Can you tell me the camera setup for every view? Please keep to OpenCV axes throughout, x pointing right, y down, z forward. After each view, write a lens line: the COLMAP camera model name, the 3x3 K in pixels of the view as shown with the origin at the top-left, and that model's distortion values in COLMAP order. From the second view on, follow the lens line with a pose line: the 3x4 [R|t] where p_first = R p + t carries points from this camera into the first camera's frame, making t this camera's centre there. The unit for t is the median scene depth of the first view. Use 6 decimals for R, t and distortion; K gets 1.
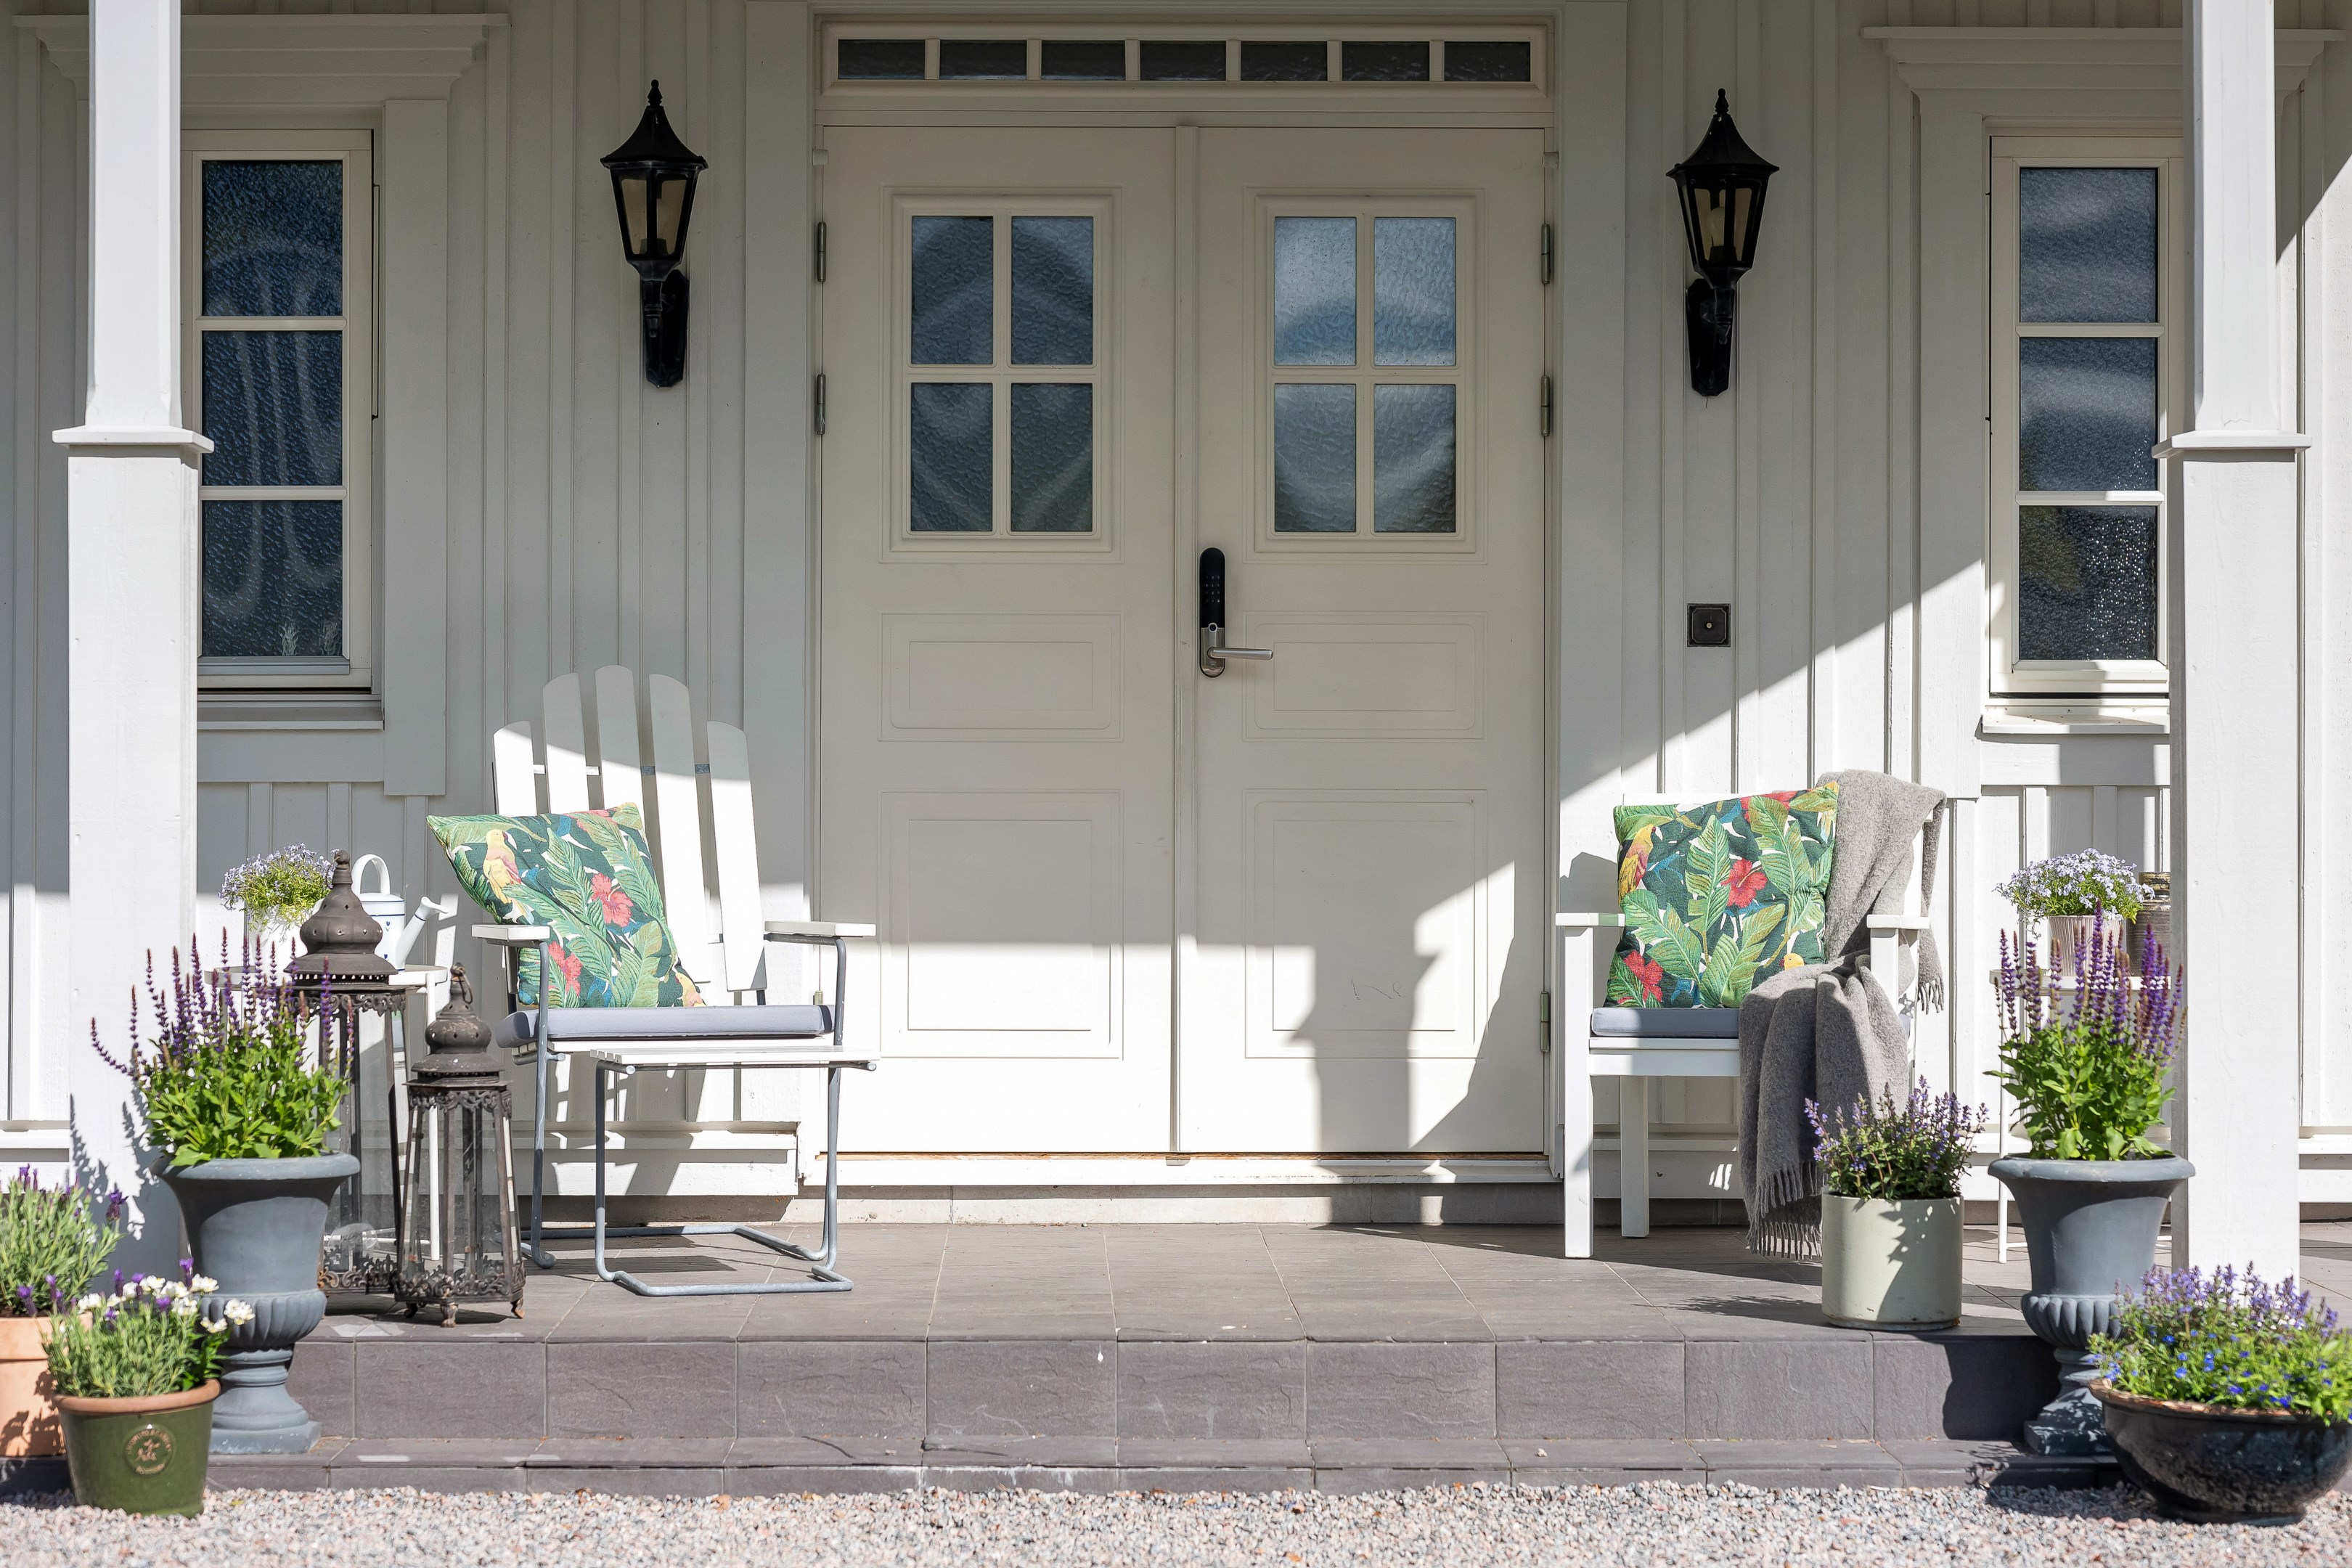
lens RADIAL K [[5510.6, 0, 1387.8], [0, 5510.6, 784.5], [0, 0, 1]] dist [-0.034234, -0.452430]
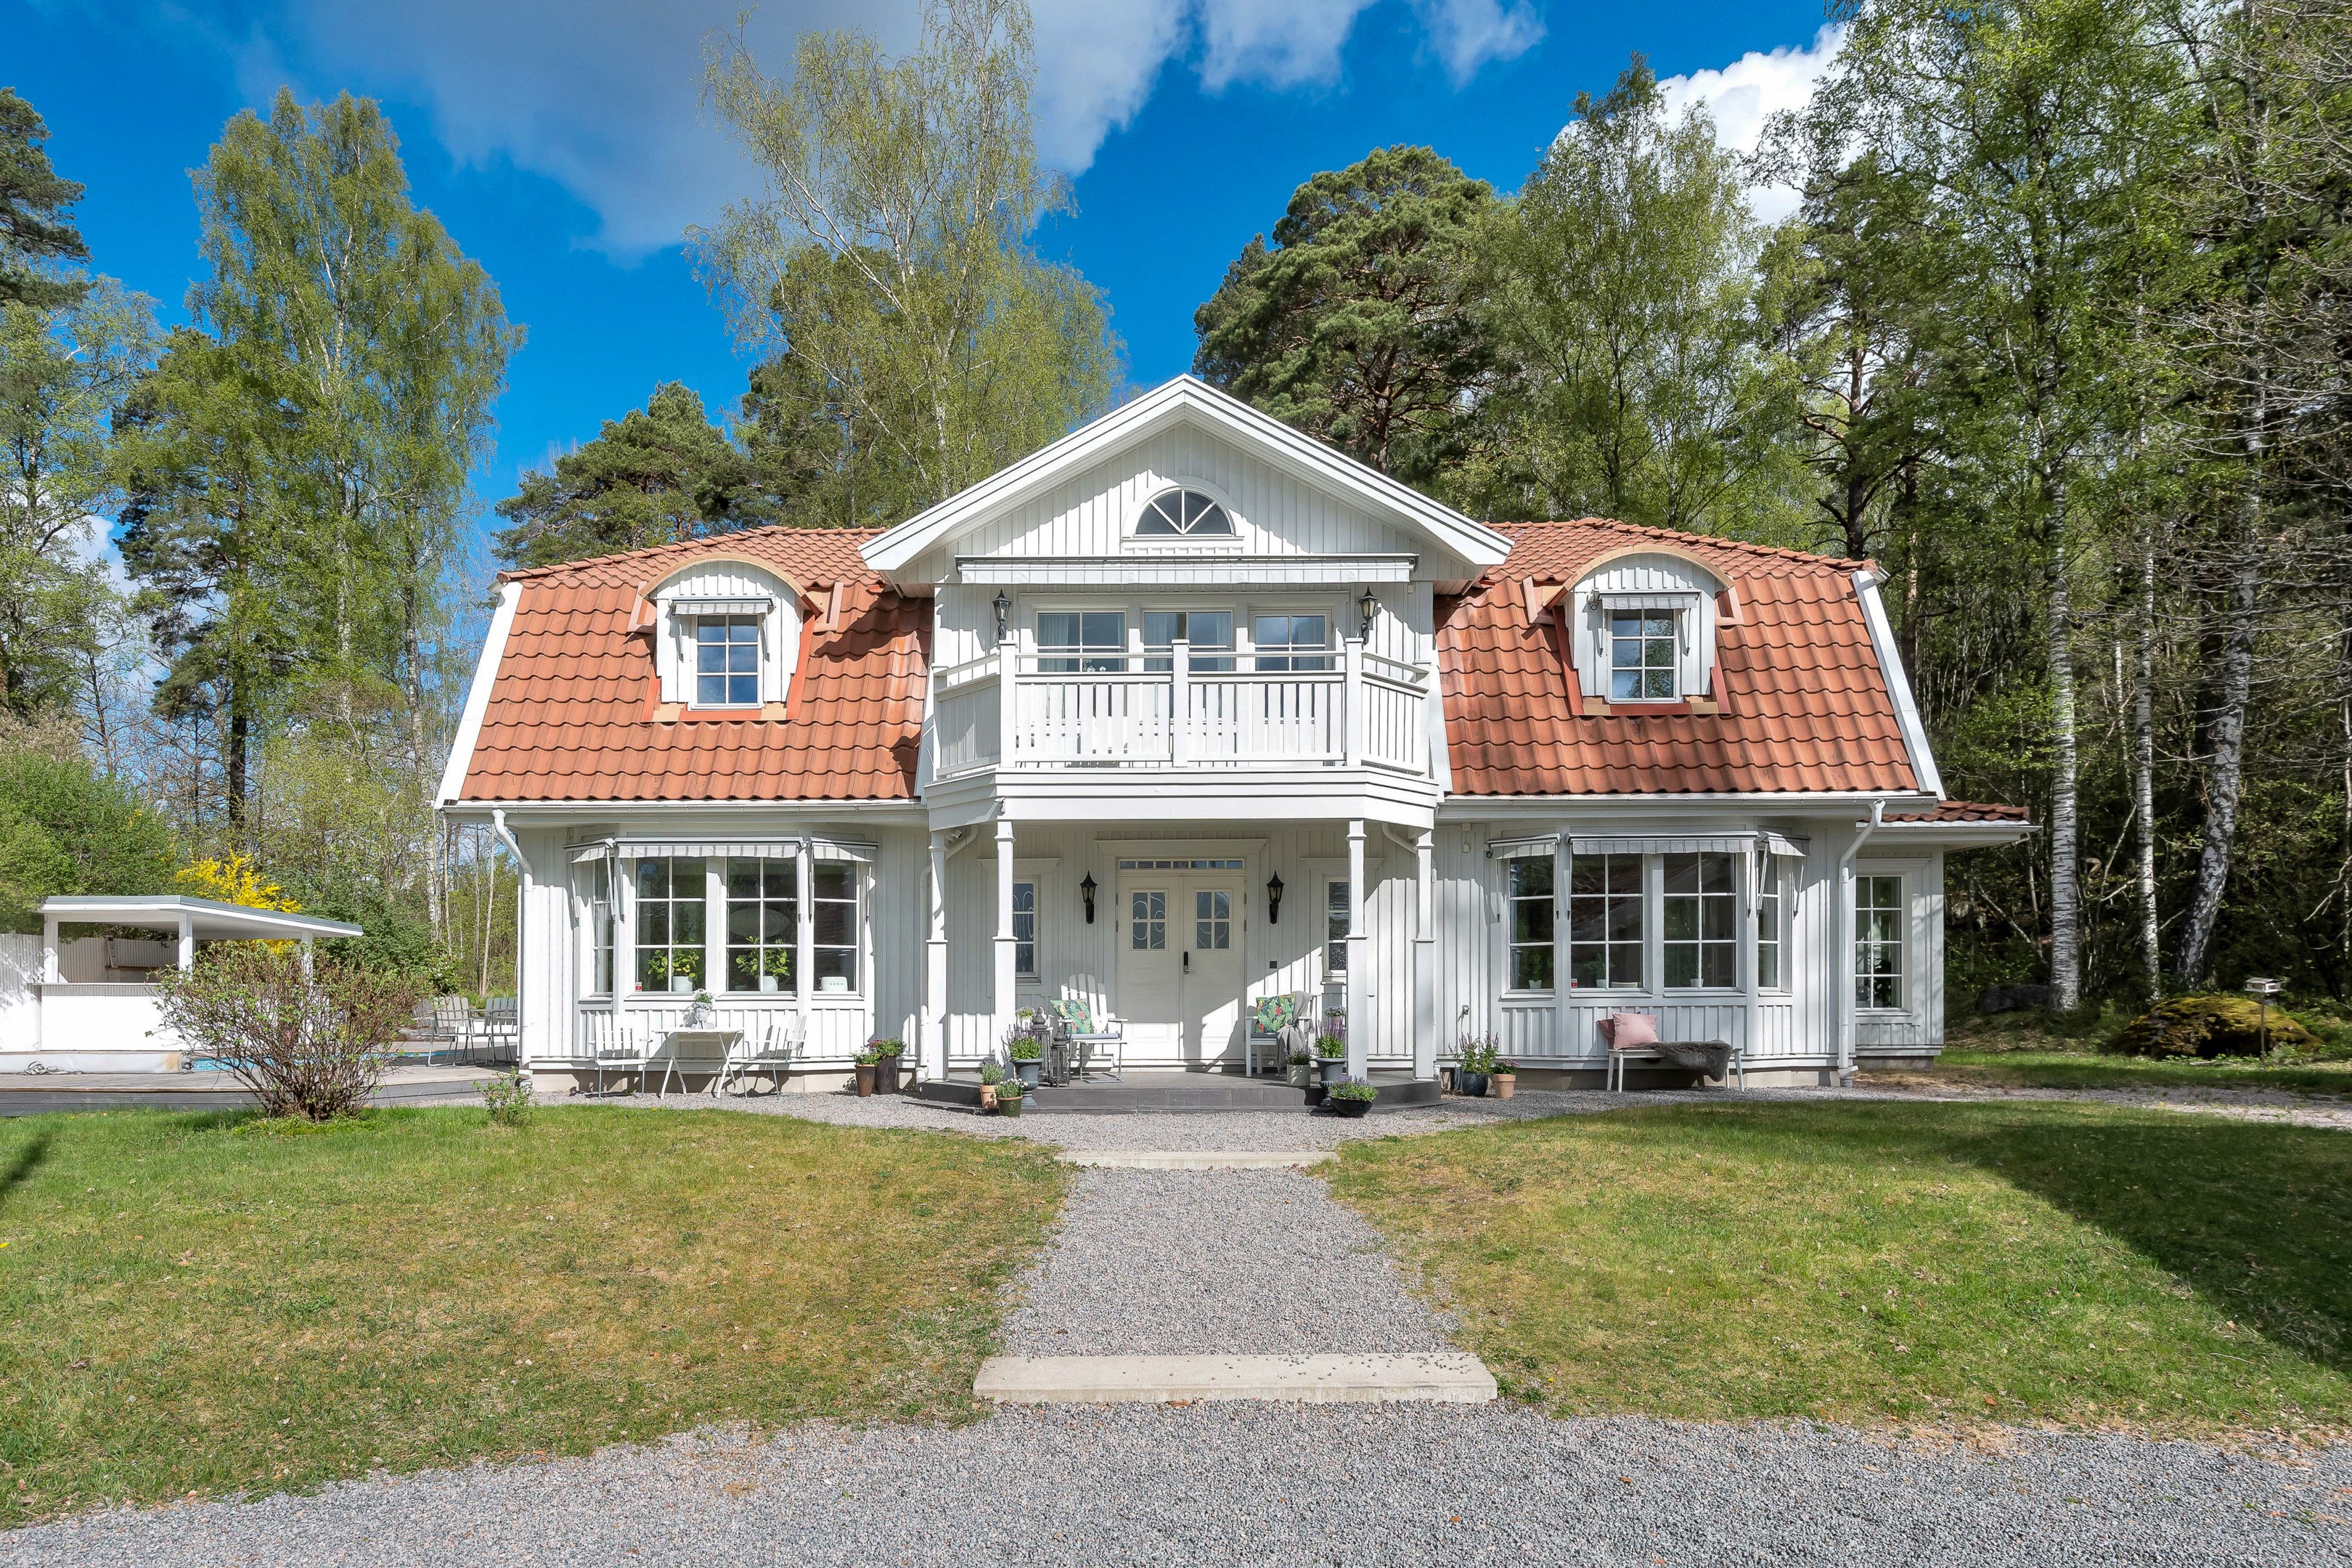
lens RADIAL K [[1273.9, 0, 1238.2], [0, 1273.9, 773.1], [0, 0, 1]] dist [0.001194, -0.000420]
pose [[0.999979, -0.005327, 0.003723, 0.019184], [0.005863, 0.986603, -0.163033, -0.010243], [-0.002804, 0.163051, 0.986614, -0.339563]]
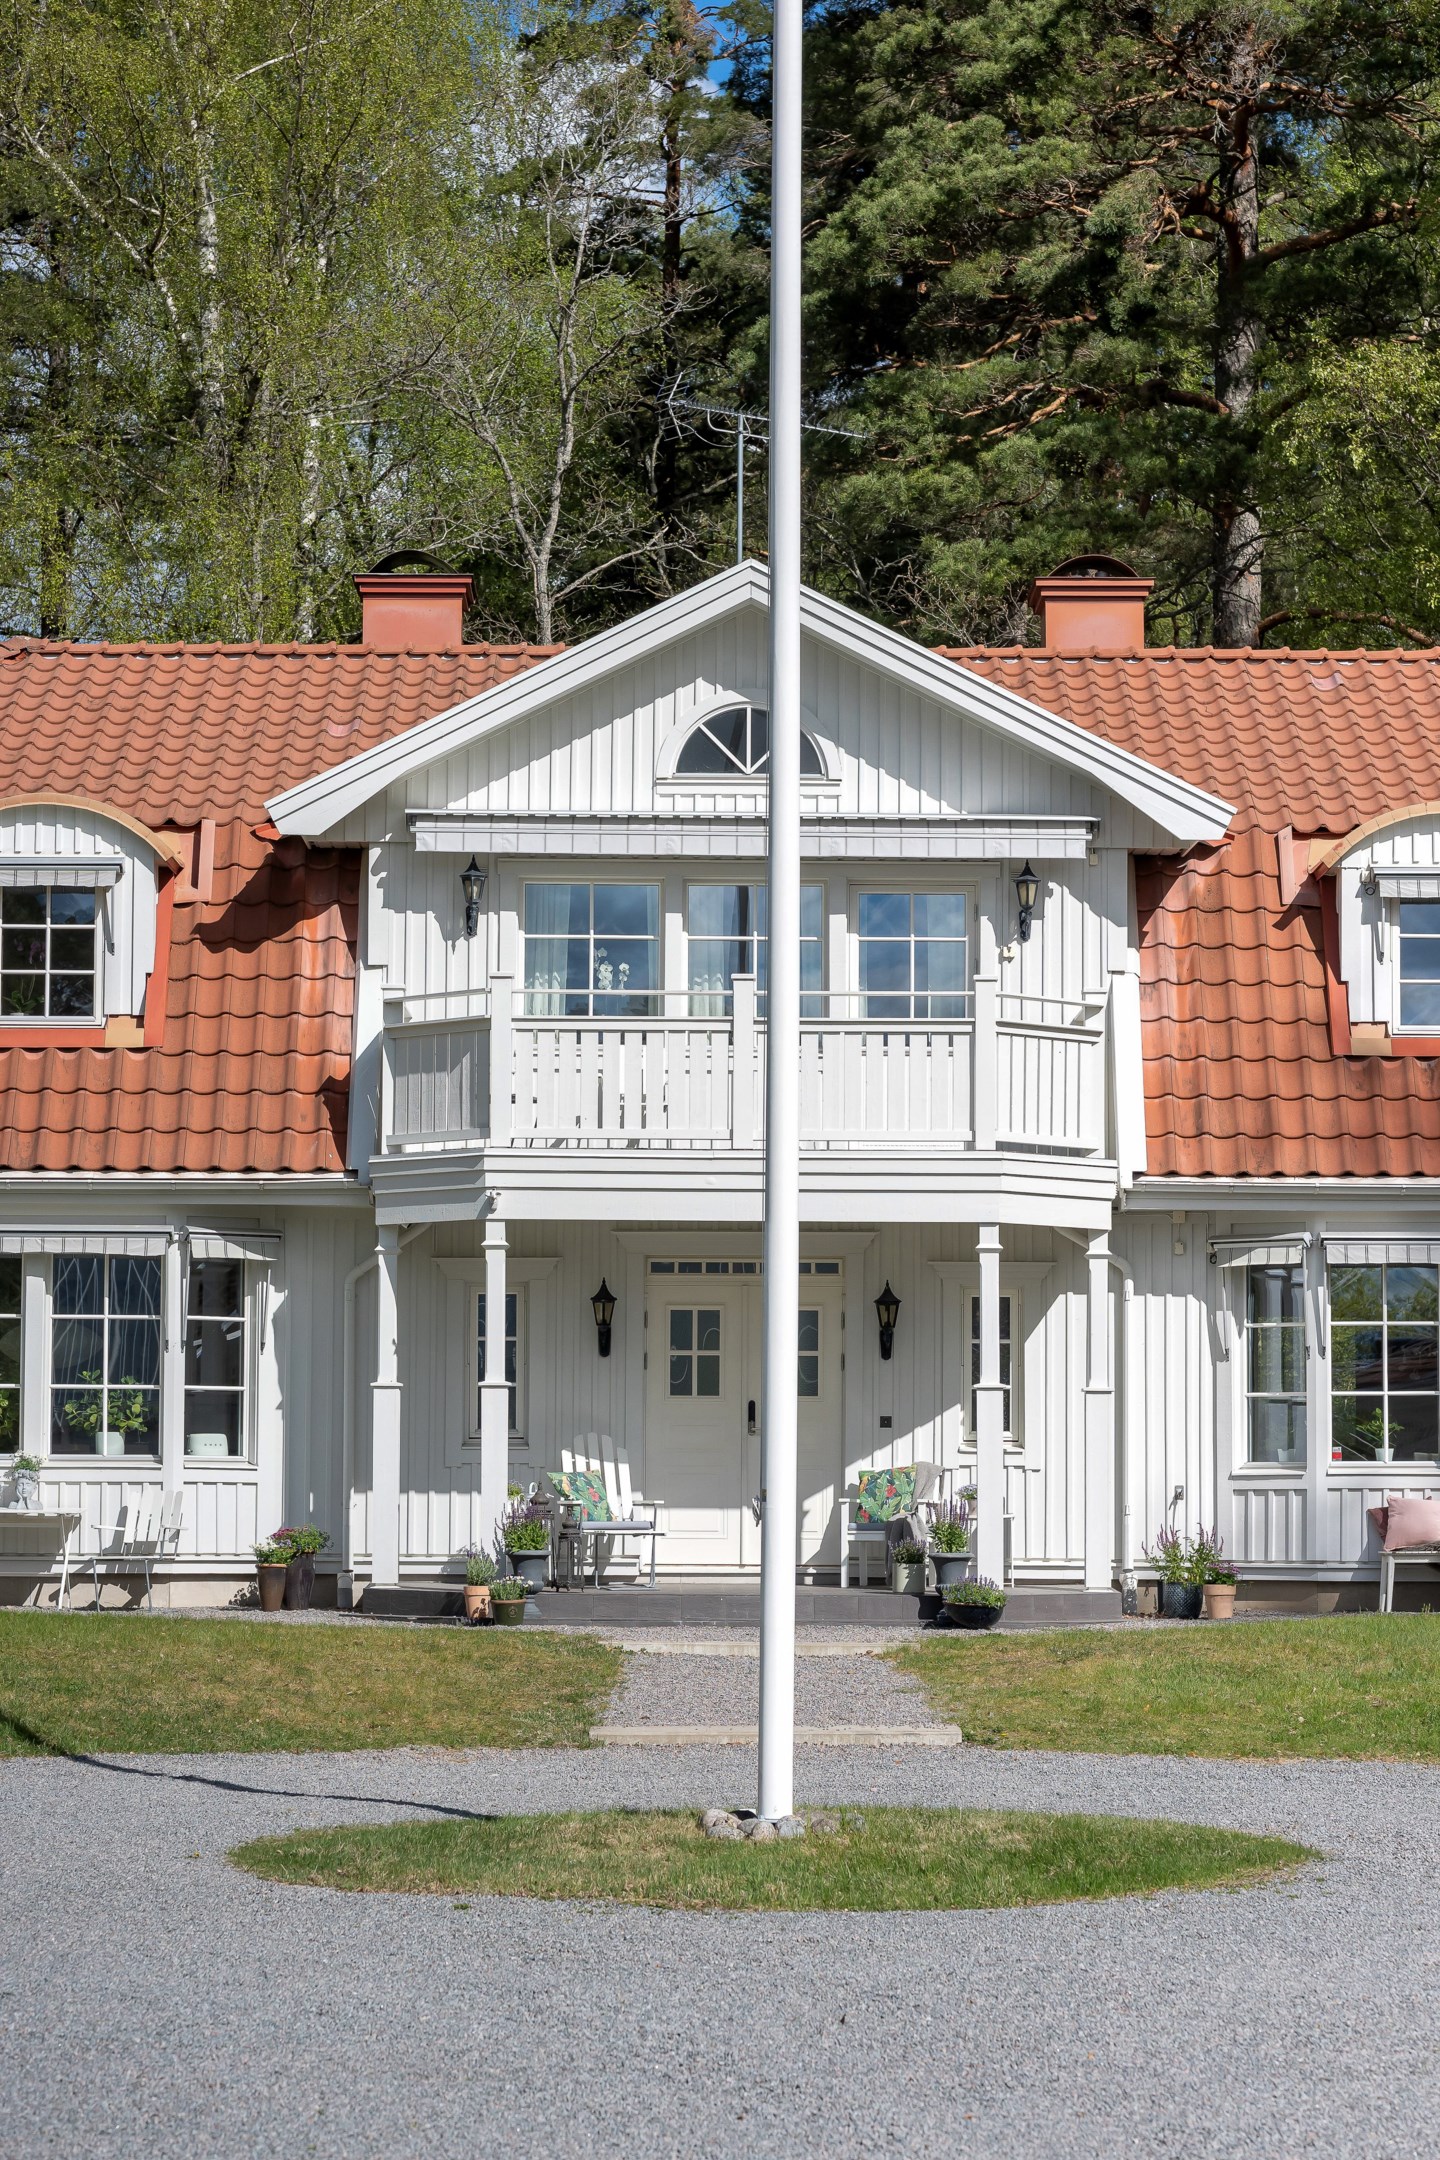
lens RADIAL K [[5443.7, 0, 720.0], [0, 5443.7, 1080.0], [0, 0, 1]] dist [-0.015973, 0.020993]
pose [[0.998770, 0.000121, -0.049577, 0.133778], [-0.003472, 0.997713, -0.067498, -0.011308], [0.049455, 0.067587, 0.996487, -2.777723]]
